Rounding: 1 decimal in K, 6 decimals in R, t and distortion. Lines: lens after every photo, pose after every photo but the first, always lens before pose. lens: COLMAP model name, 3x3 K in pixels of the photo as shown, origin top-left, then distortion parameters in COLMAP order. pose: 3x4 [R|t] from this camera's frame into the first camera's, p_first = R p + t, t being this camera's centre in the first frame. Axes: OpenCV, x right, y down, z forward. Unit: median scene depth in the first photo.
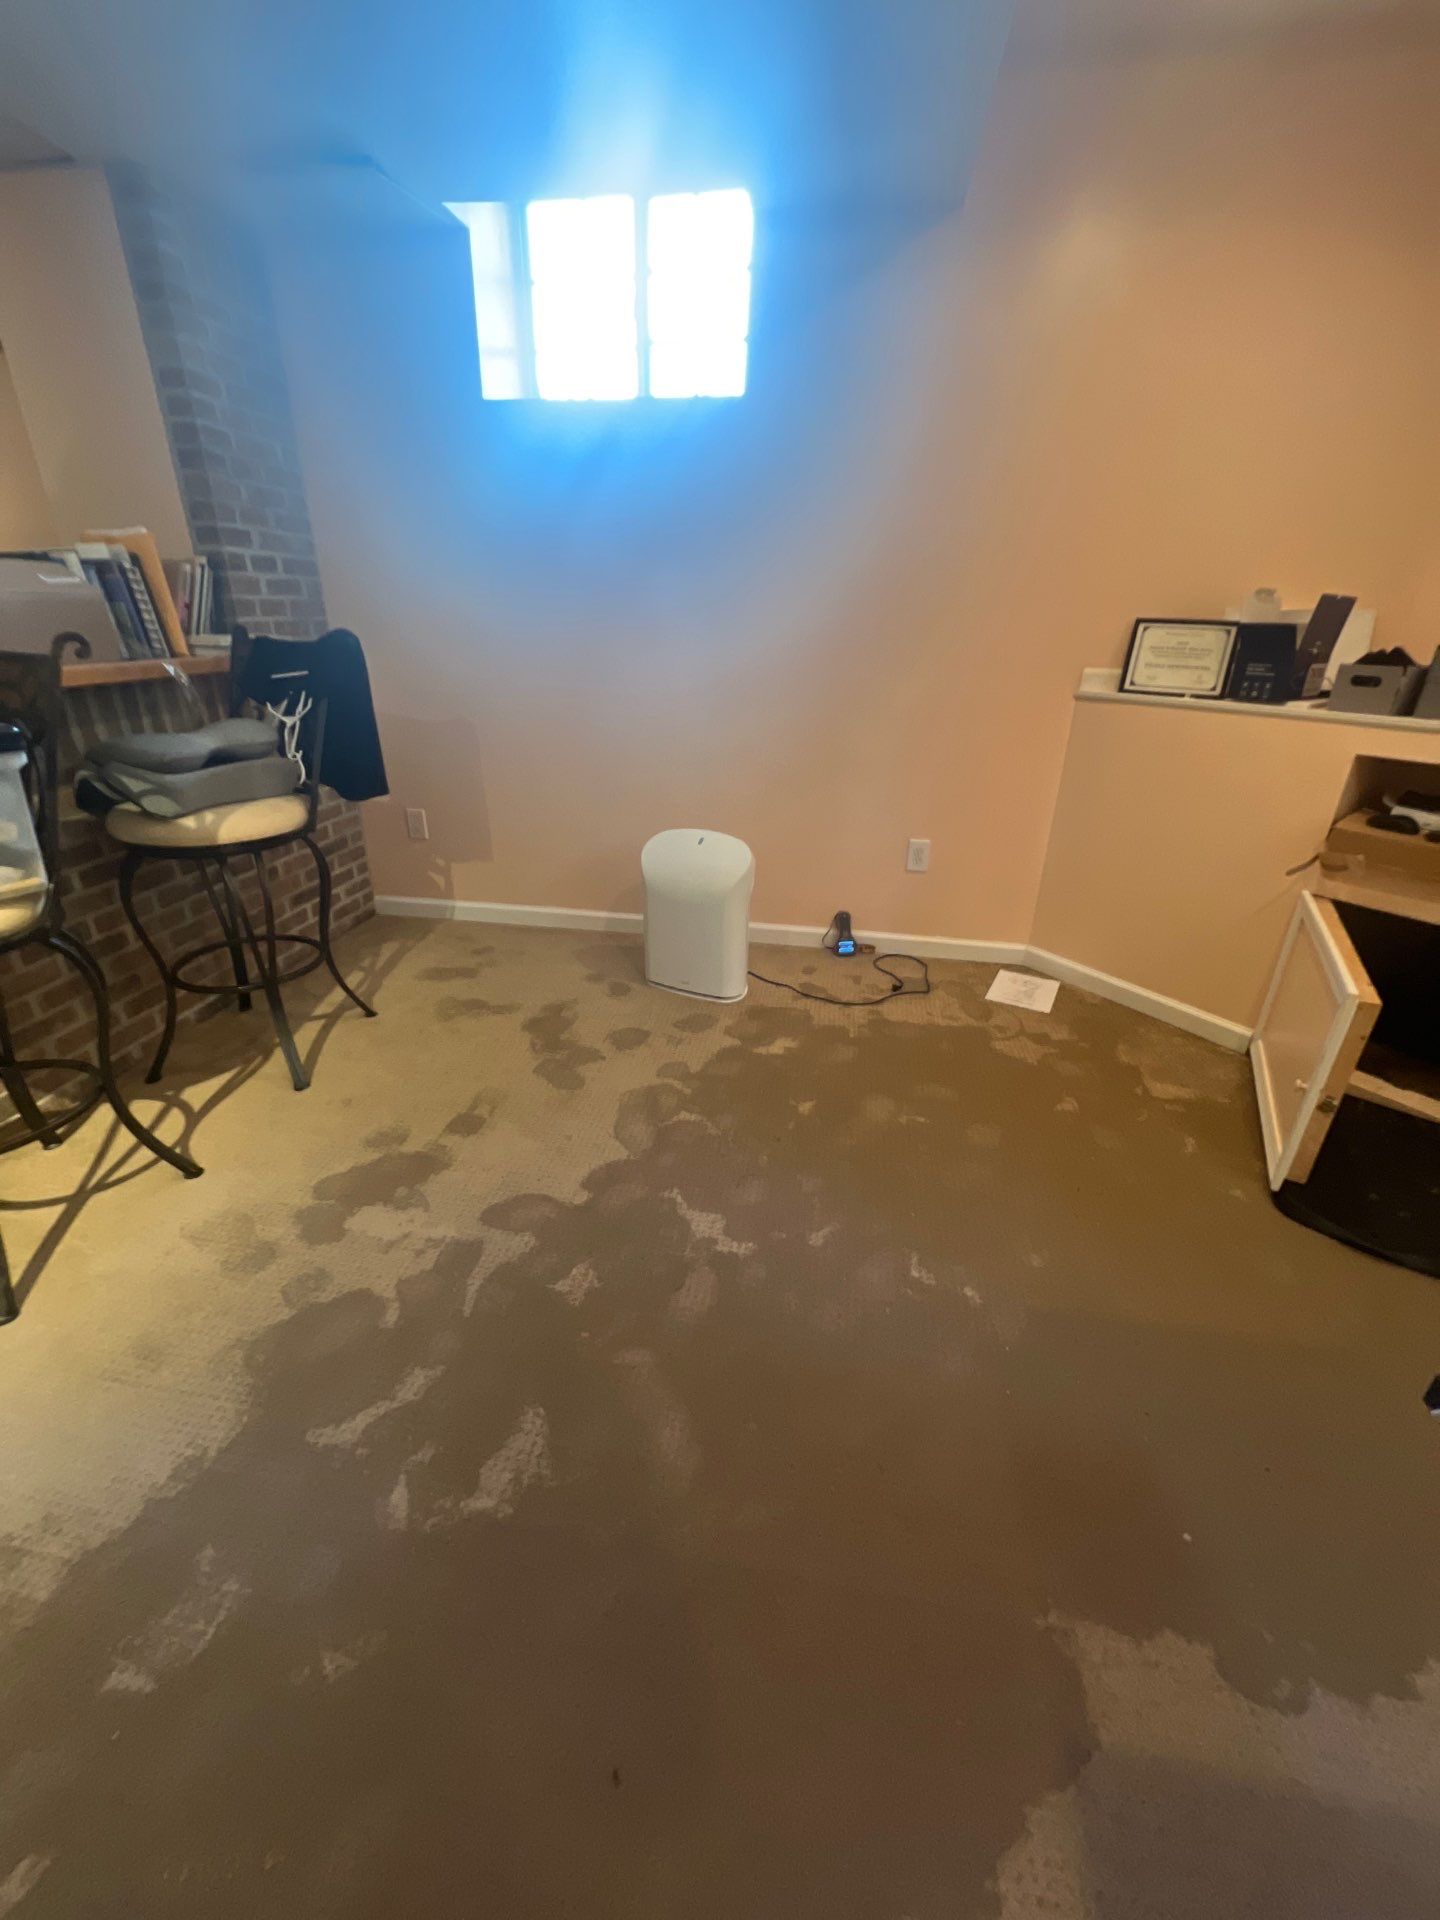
lens RADIAL K [[770.5, 0, 720.0], [0, 770.5, 956.0], [0, 0, 1]] dist [-0.011271, 0.005693]
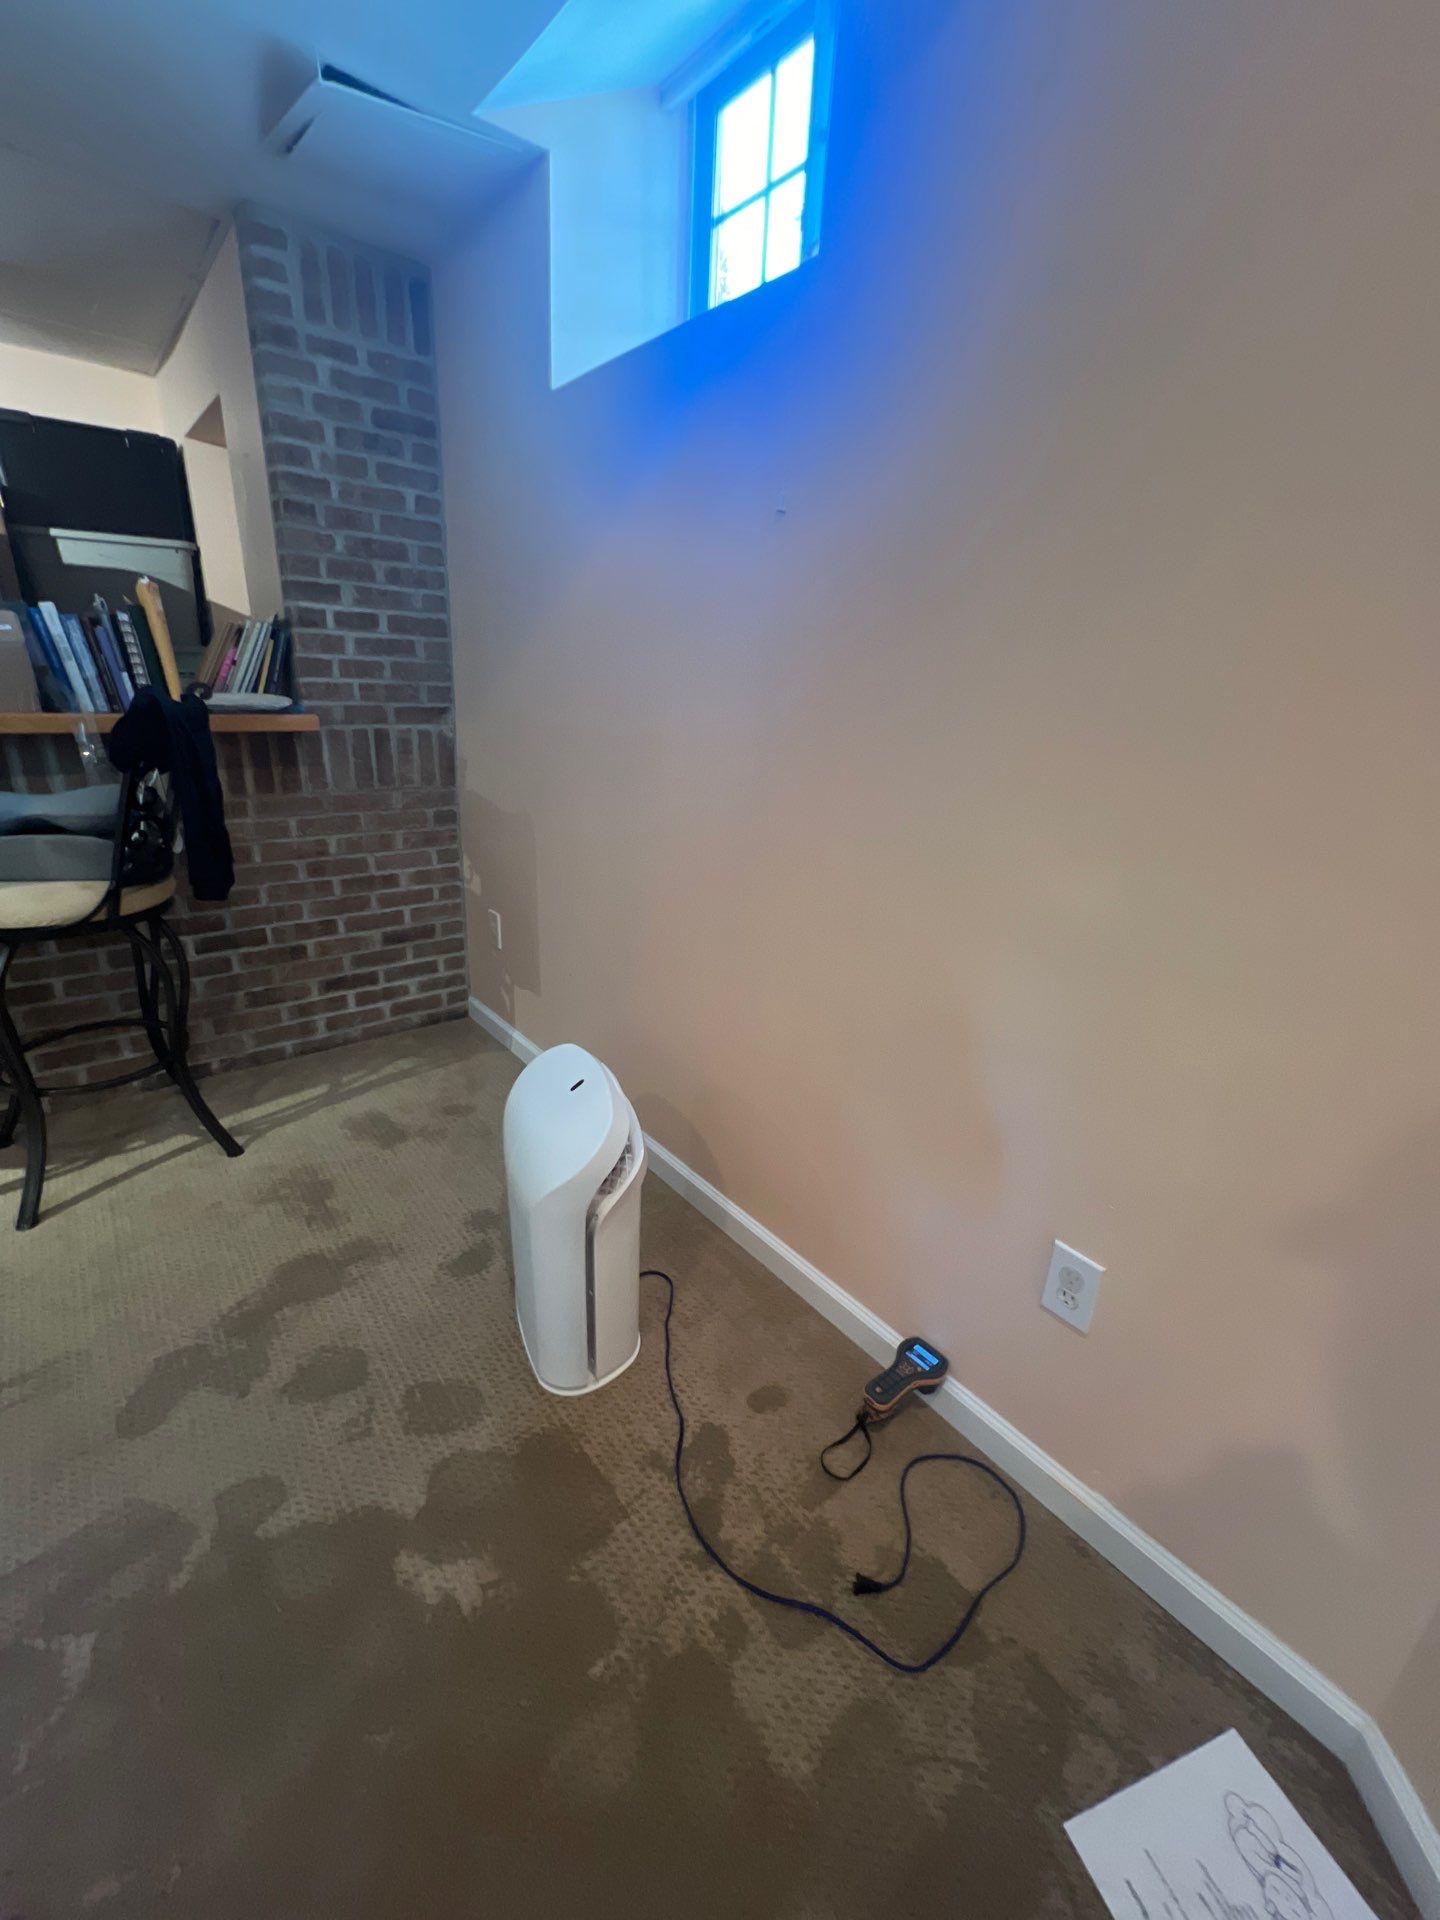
lens RADIAL K [[770.5, 0, 720.0], [0, 770.5, 956.0], [0, 0, 1]] dist [-0.011271, 0.005693]
pose [[0.748560, 0.238971, -0.618507, 0.398570], [-0.297006, 0.954829, 0.009458, -0.297571], [0.592828, 0.176620, 0.785723, 0.672346]]
